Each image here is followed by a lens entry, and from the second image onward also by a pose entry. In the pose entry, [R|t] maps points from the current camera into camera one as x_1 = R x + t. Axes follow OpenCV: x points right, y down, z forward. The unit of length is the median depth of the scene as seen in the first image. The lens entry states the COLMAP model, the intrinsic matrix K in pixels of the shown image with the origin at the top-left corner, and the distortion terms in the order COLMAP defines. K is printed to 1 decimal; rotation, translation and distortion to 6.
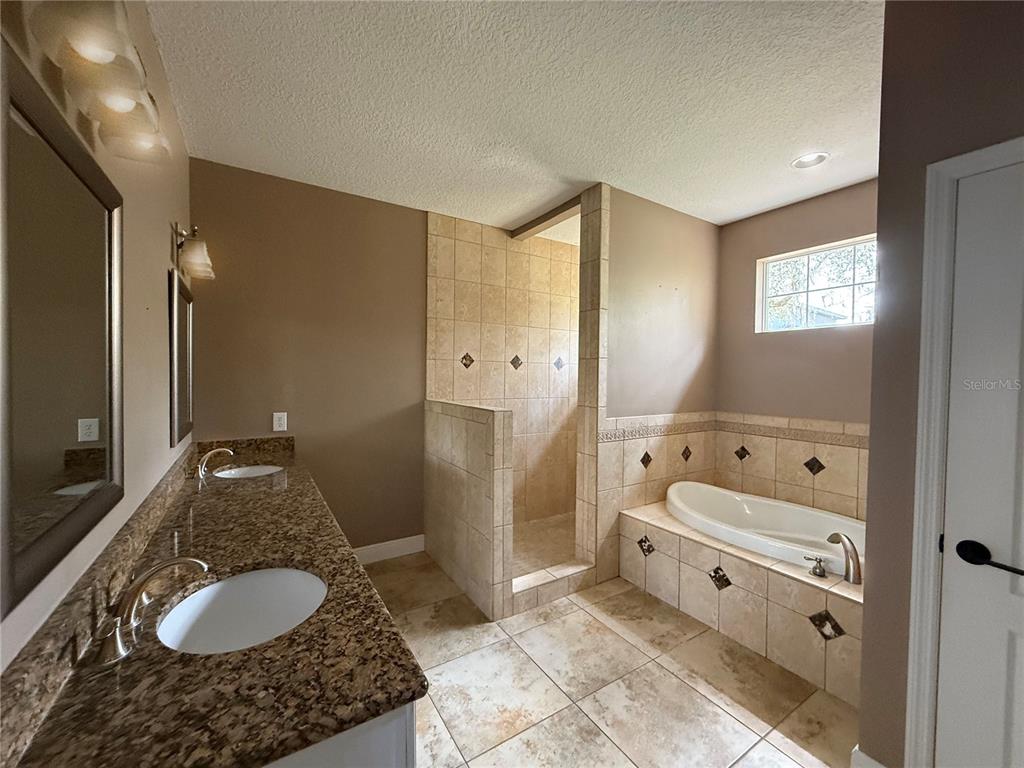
lens RADIAL K [[415.2, 0, 518.0], [0, 415.2, 387.5], [0, 0, 1]] dist [0.001832, -0.000331]
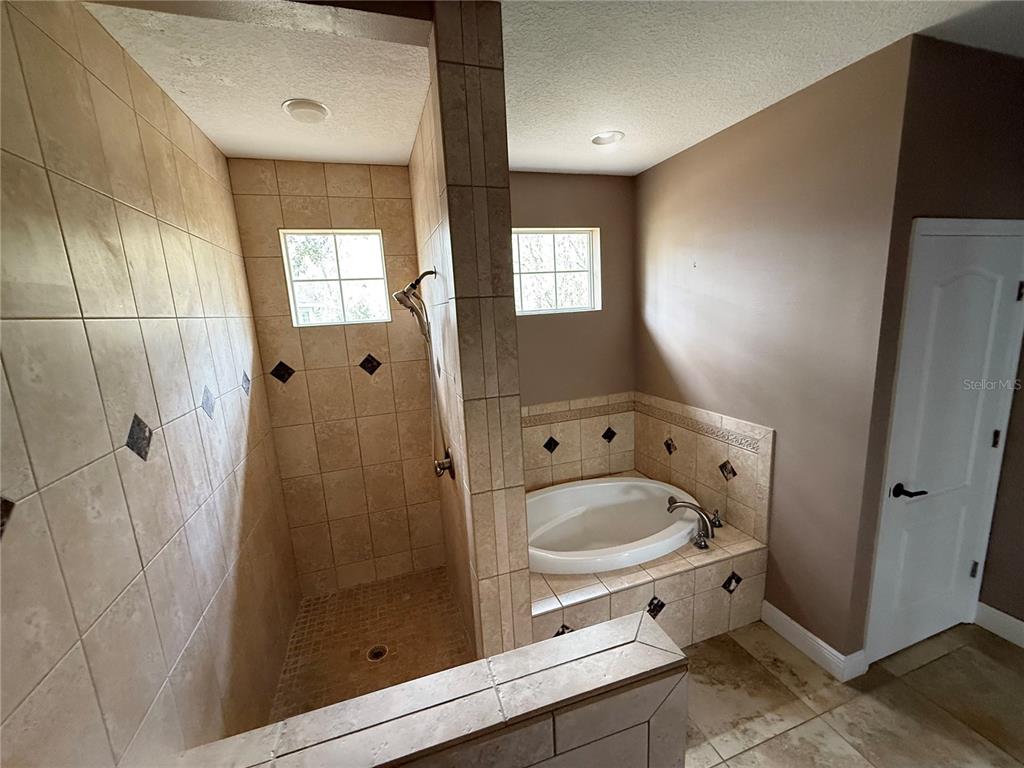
lens RADIAL K [[415.2, 0, 518.5], [0, 415.2, 387.6], [0, 0, 1]] dist [0.001832, -0.000331]
pose [[0.258297, -0.213287, 0.942227, -0.290048], [0.085815, 0.976534, 0.197528, -0.181963], [-0.962247, 0.029836, 0.270539, 0.861508]]
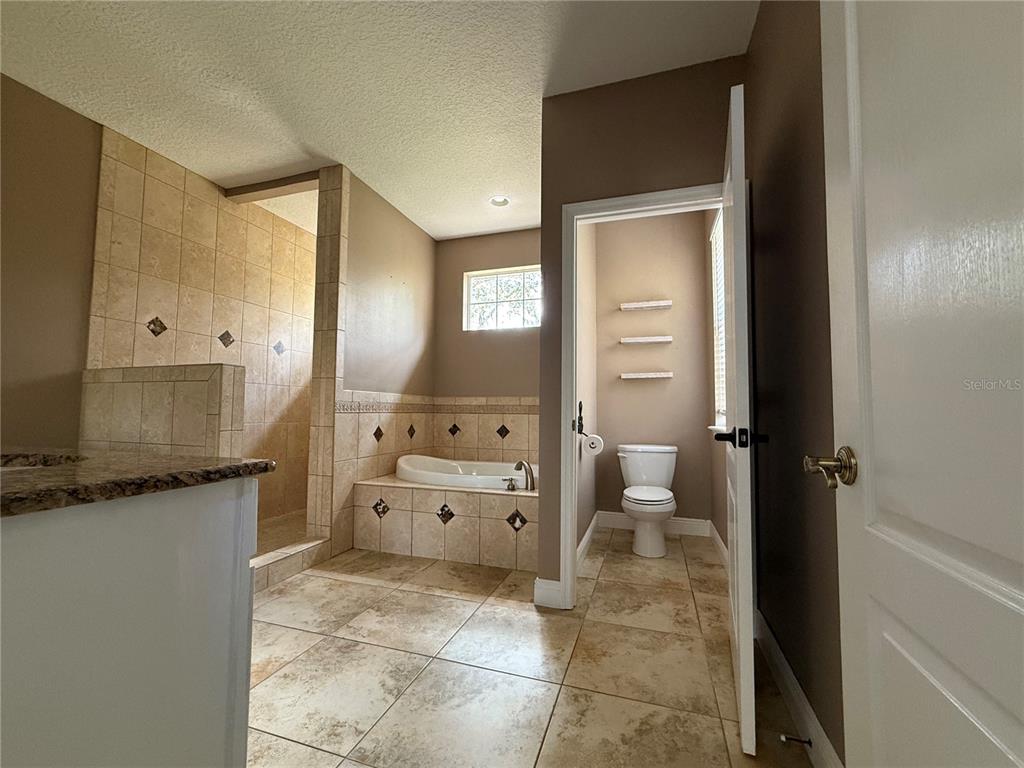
lens RADIAL K [[415.2, 0, 519.1], [0, 415.2, 391.6], [0, 0, 1]] dist [0.001832, -0.000331]
pose [[0.774967, 0.017433, 0.631762, -0.103074], [0.018758, 0.998545, -0.050565, 0.140826], [-0.631724, 0.051037, 0.773512, -0.081090]]
